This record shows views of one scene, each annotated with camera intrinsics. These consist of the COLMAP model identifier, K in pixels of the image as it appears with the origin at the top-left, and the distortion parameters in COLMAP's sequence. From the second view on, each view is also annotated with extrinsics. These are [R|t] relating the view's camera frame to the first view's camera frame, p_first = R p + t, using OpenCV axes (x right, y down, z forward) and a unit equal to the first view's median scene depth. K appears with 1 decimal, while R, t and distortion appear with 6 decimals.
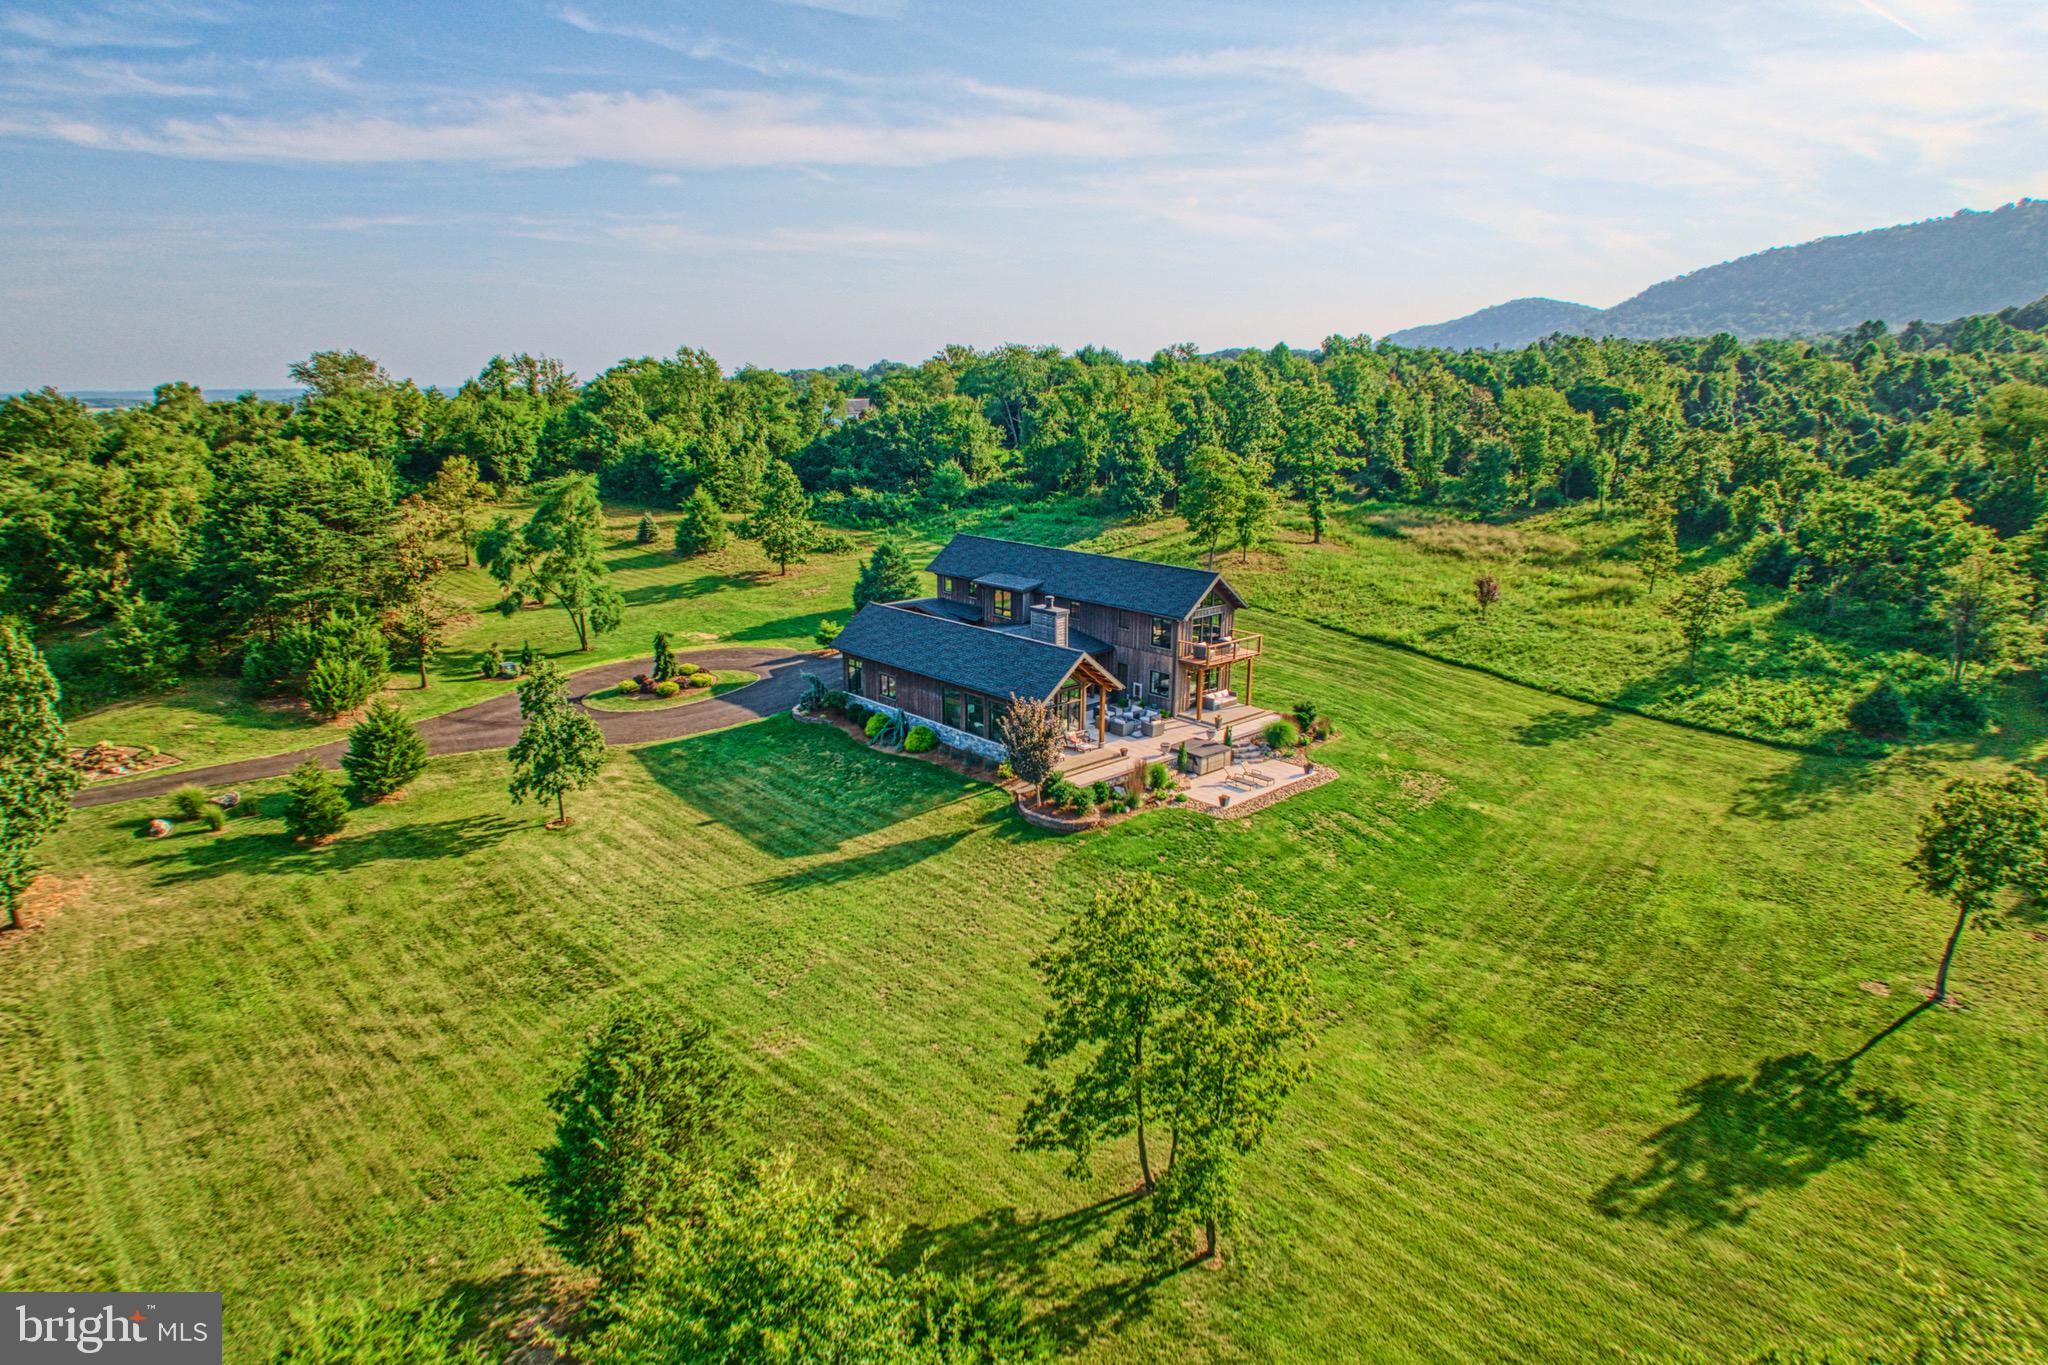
lens RADIAL K [[1184.8, 0, 1030.6], [0, 1184.8, 703.9], [0, 0, 1]] dist [-0.050892, 0.005648]
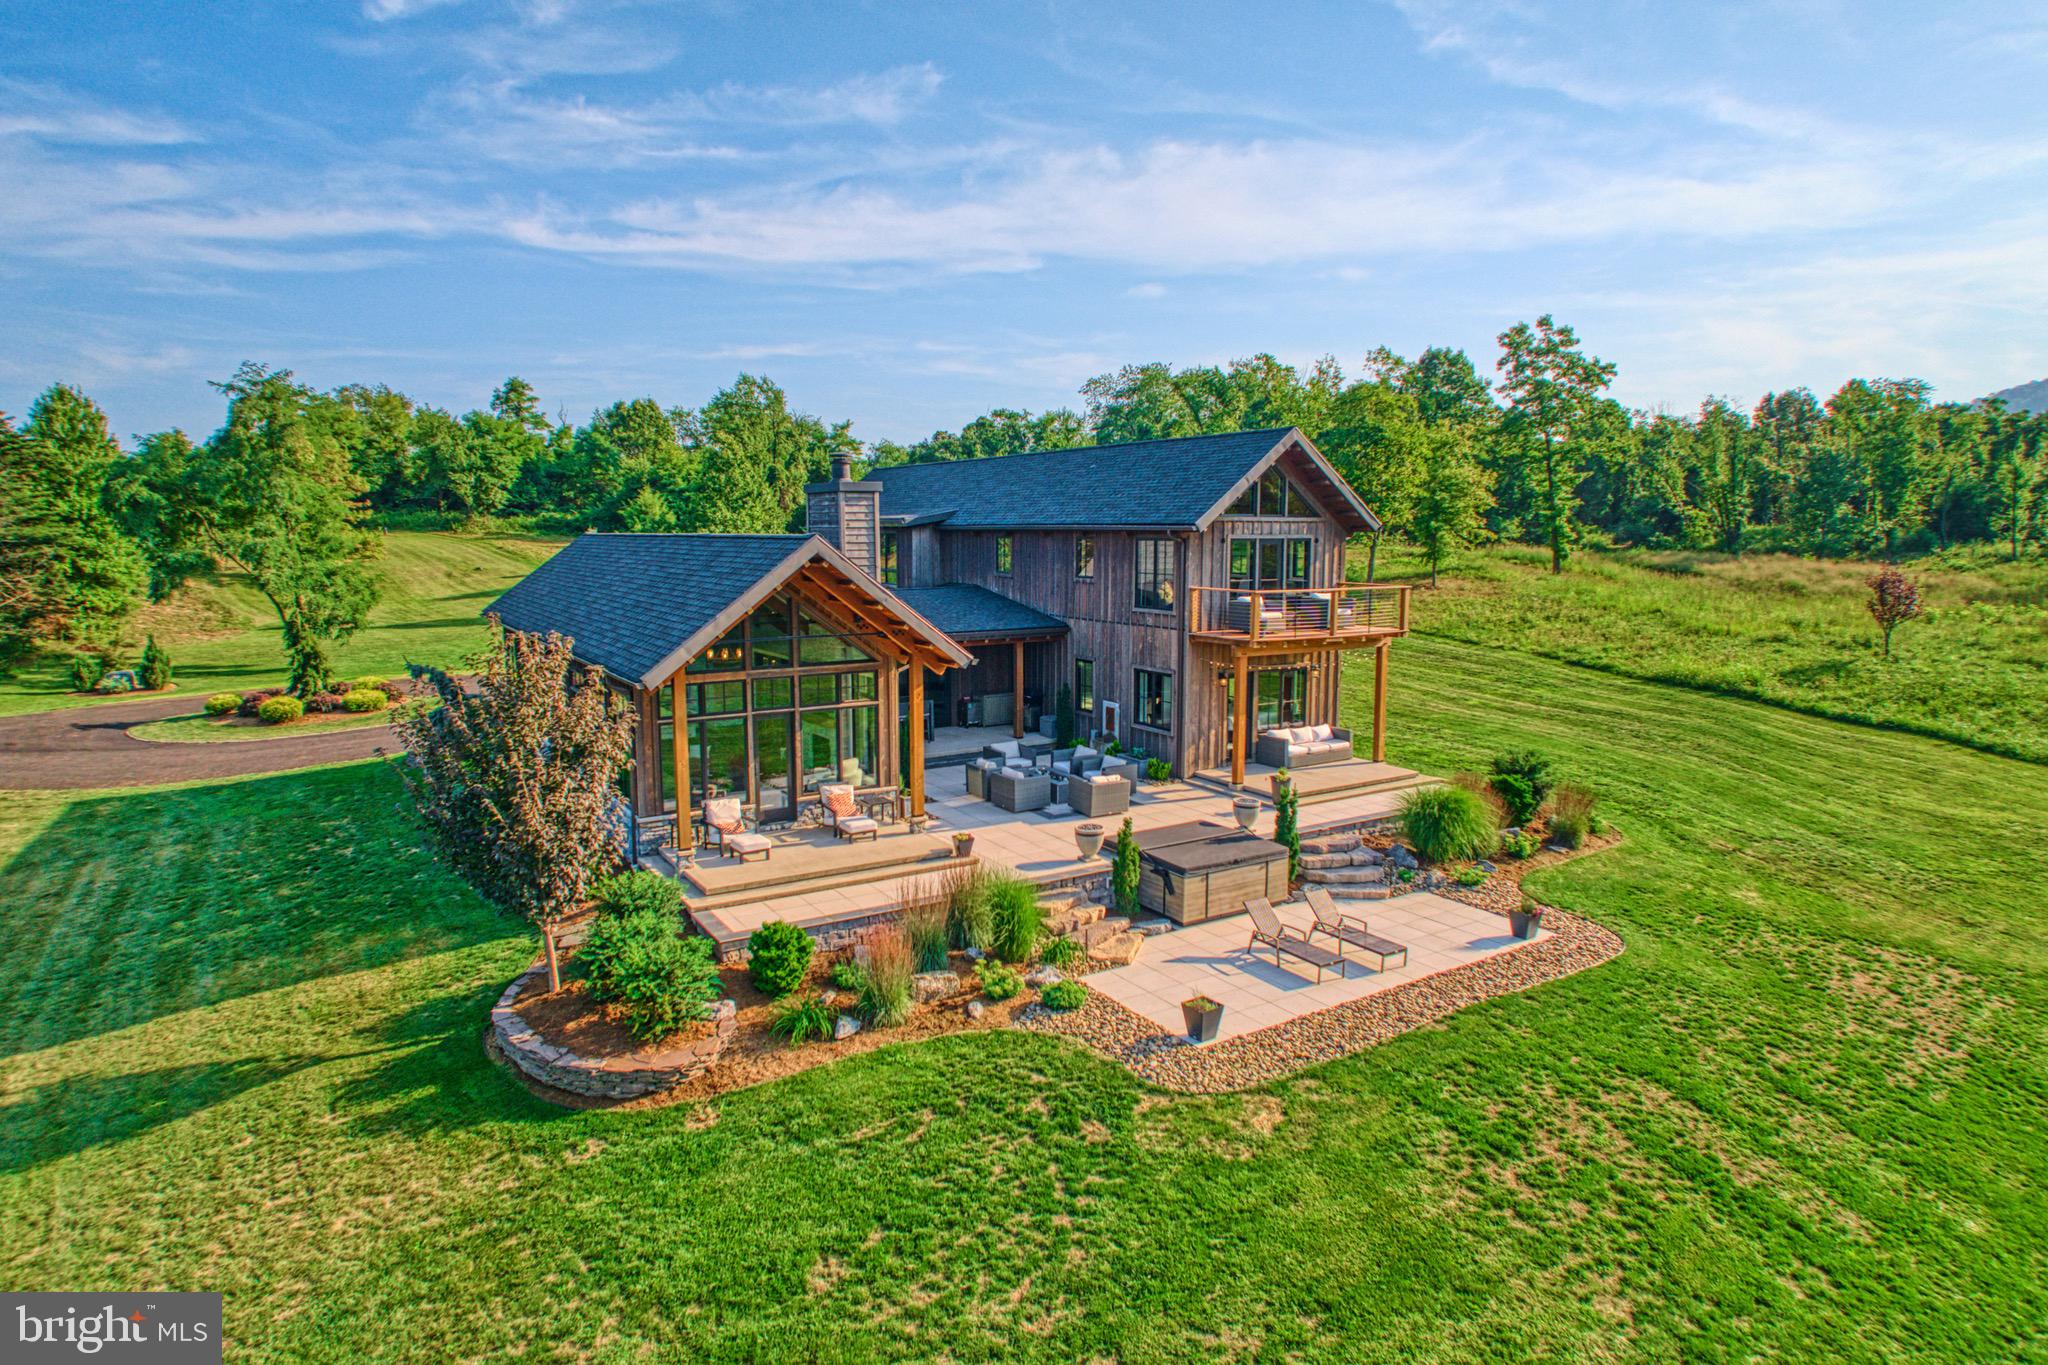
lens RADIAL K [[1184.8, 0, 1021.4], [0, 1184.8, 670.6], [0, 0, 1]] dist [-0.050892, 0.005648]
pose [[0.980317, 0.012724, -0.197019, 0.154643], [-0.041571, 0.988851, -0.142987, 0.036544], [0.193003, 0.148363, 0.969917, 0.619860]]
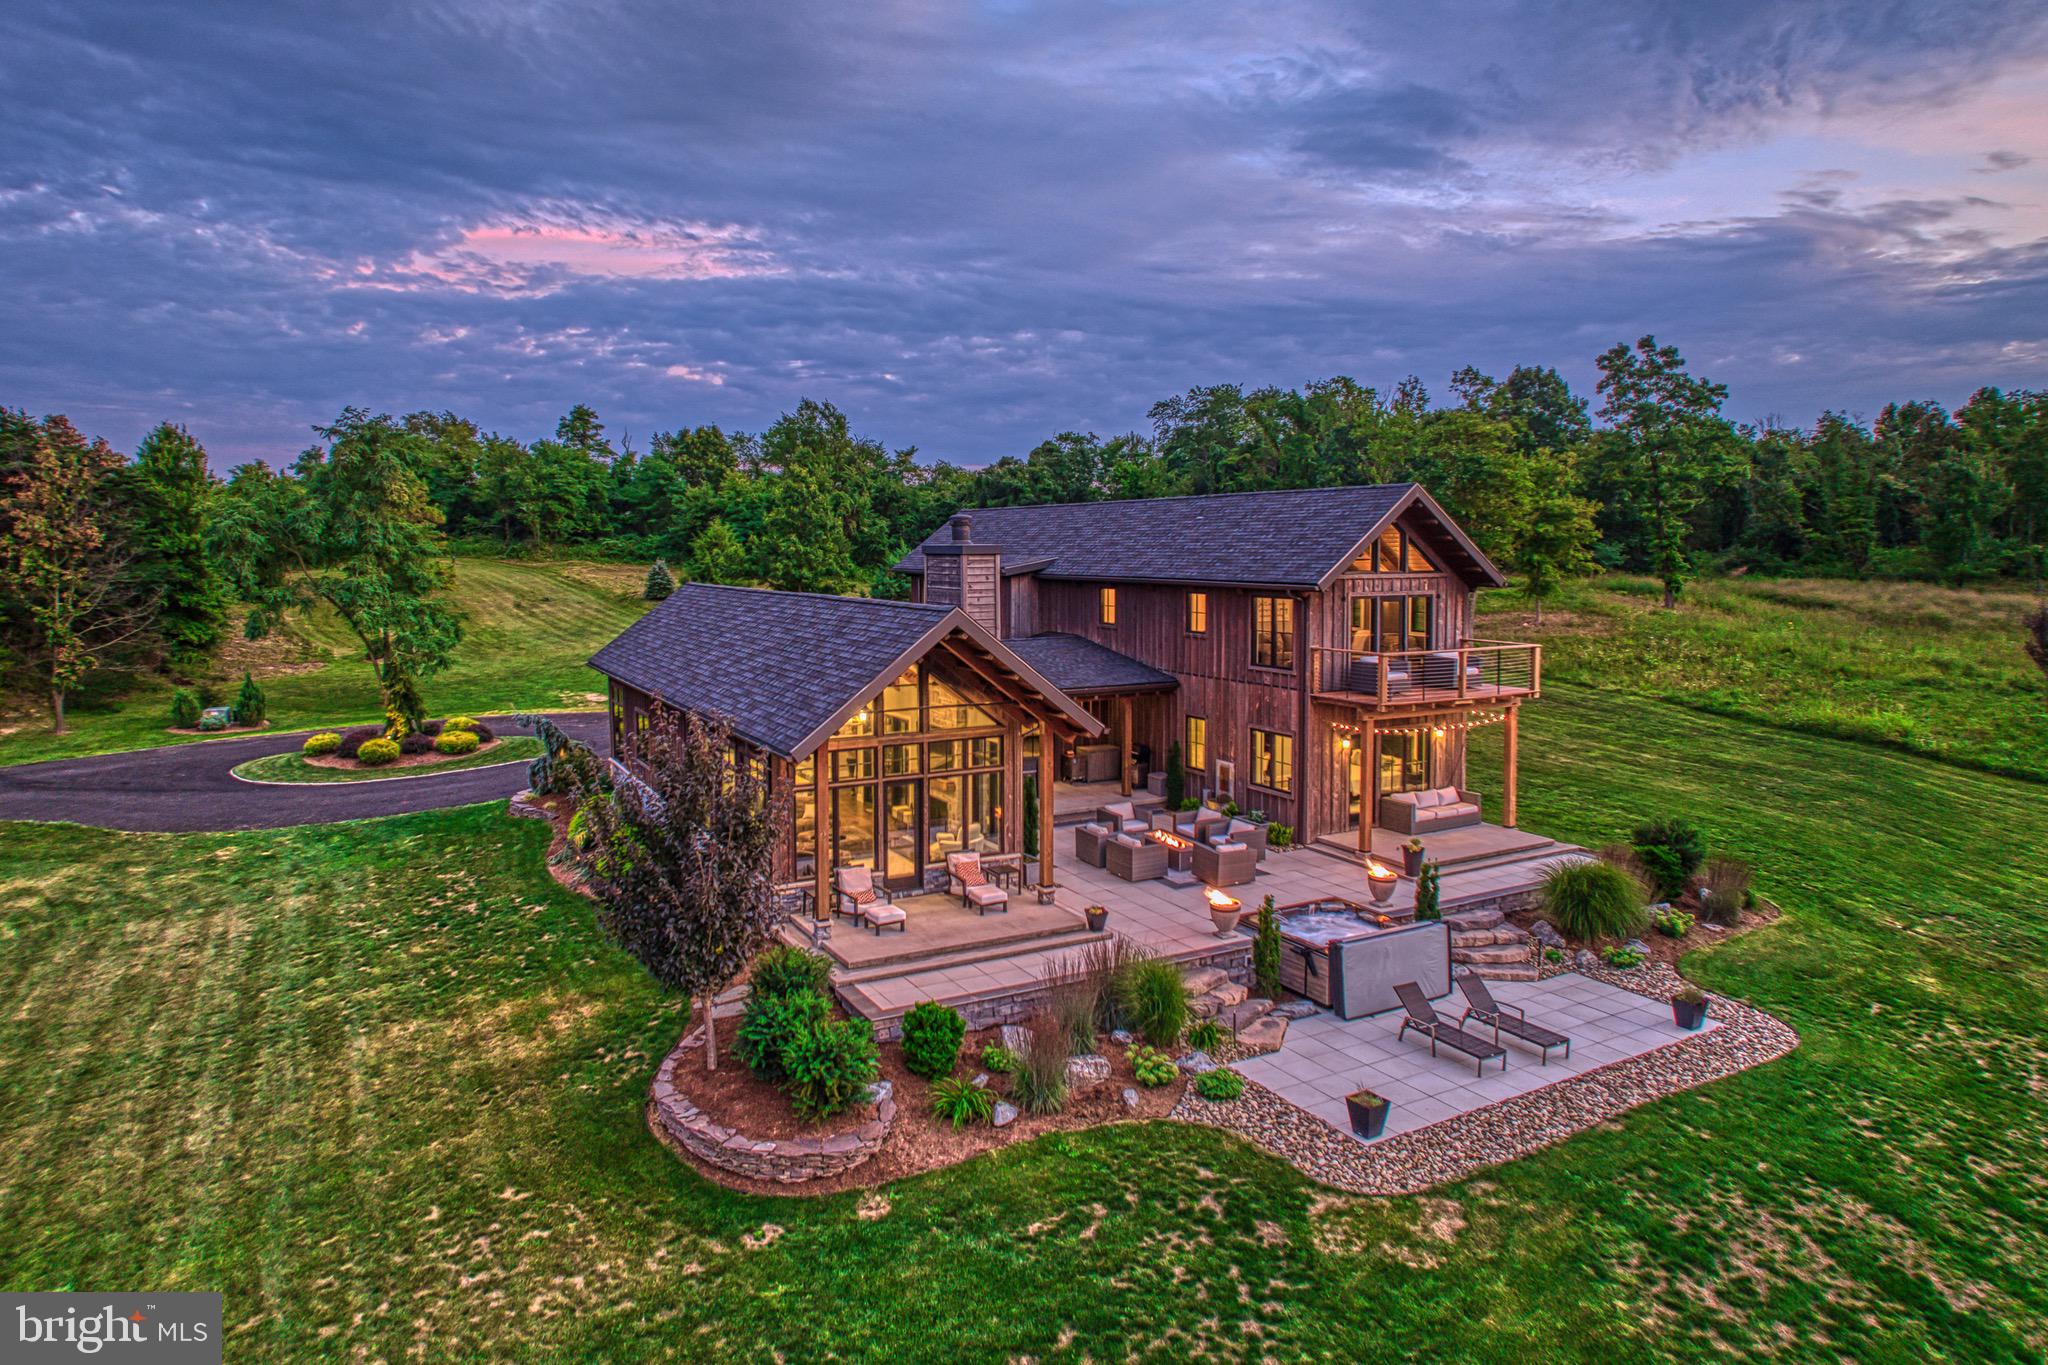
lens RADIAL K [[1243.1, 0, 974.6], [0, 1243.1, 581.3], [0, 0, 1]] dist [-0.048773, 0.002496]
pose [[0.961471, -0.005848, -0.274846, 0.136125], [-0.059300, 0.971825, -0.228122, 0.027779], [0.268436, 0.235631, 0.934034, 0.594890]]
